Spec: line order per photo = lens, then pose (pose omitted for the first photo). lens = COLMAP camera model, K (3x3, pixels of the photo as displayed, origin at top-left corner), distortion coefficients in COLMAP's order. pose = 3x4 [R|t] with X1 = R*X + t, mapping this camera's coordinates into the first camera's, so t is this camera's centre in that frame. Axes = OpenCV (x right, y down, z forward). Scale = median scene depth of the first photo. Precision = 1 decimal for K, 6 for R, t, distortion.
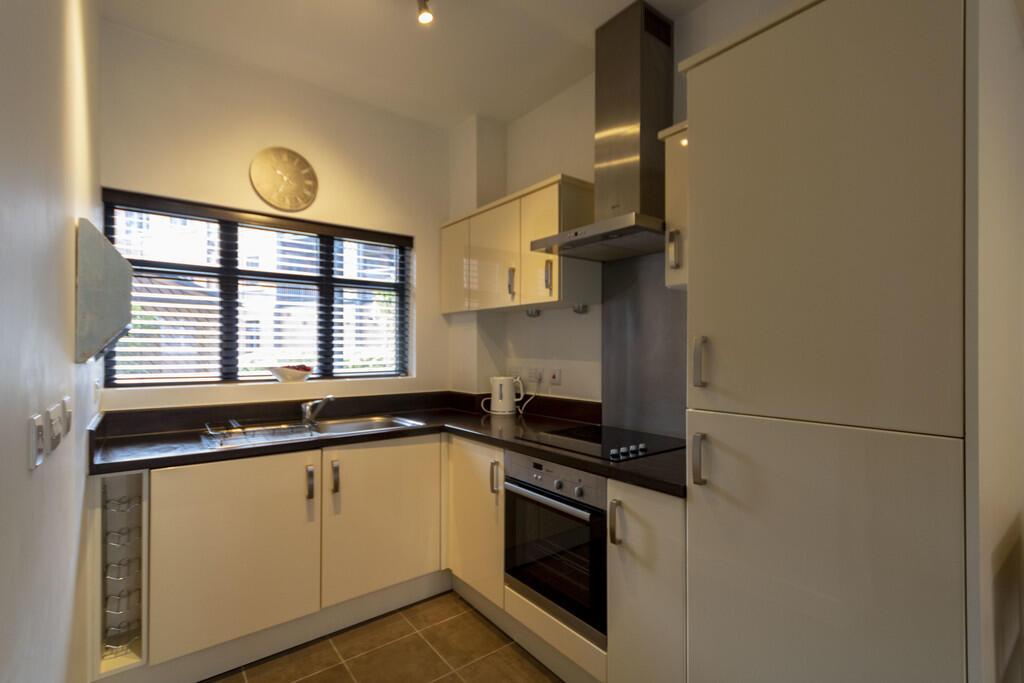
lens RADIAL K [[474.8, 0, 509.9], [0, 474.8, 342.6], [0, 0, 1]] dist [0.001430, 0.000341]
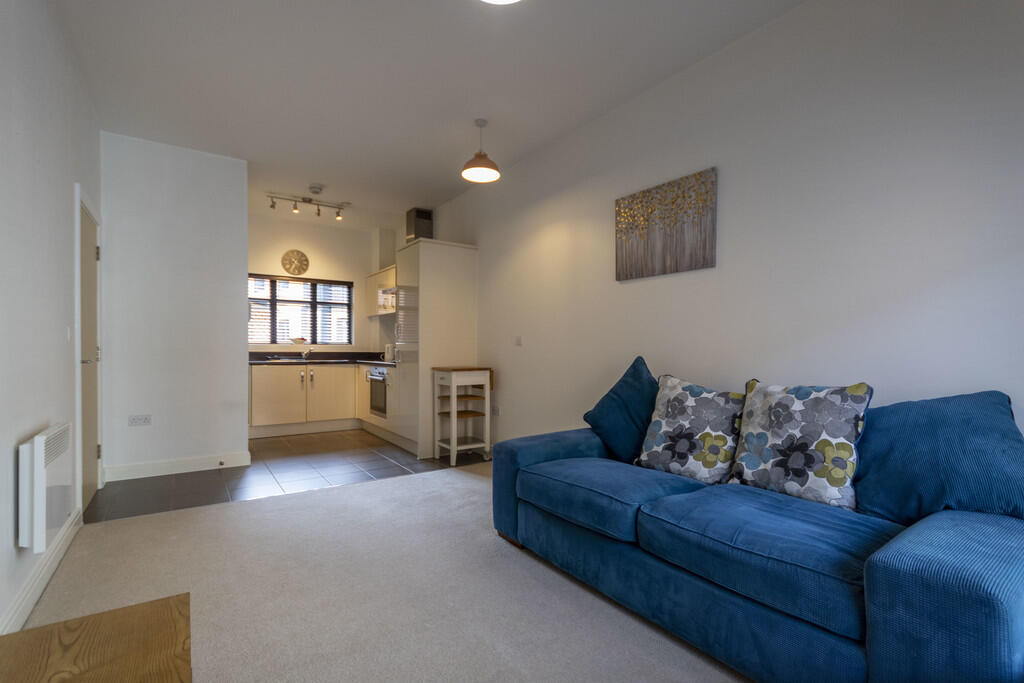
lens RADIAL K [[474.8, 0, 516.1], [0, 474.8, 346.8], [0, 0, 1]] dist [0.001430, 0.000341]
pose [[0.999104, 0.004648, -0.042060, 0.754781], [-0.004155, 0.999922, 0.011807, 0.059549], [0.042112, -0.011622, 0.999045, -1.380266]]
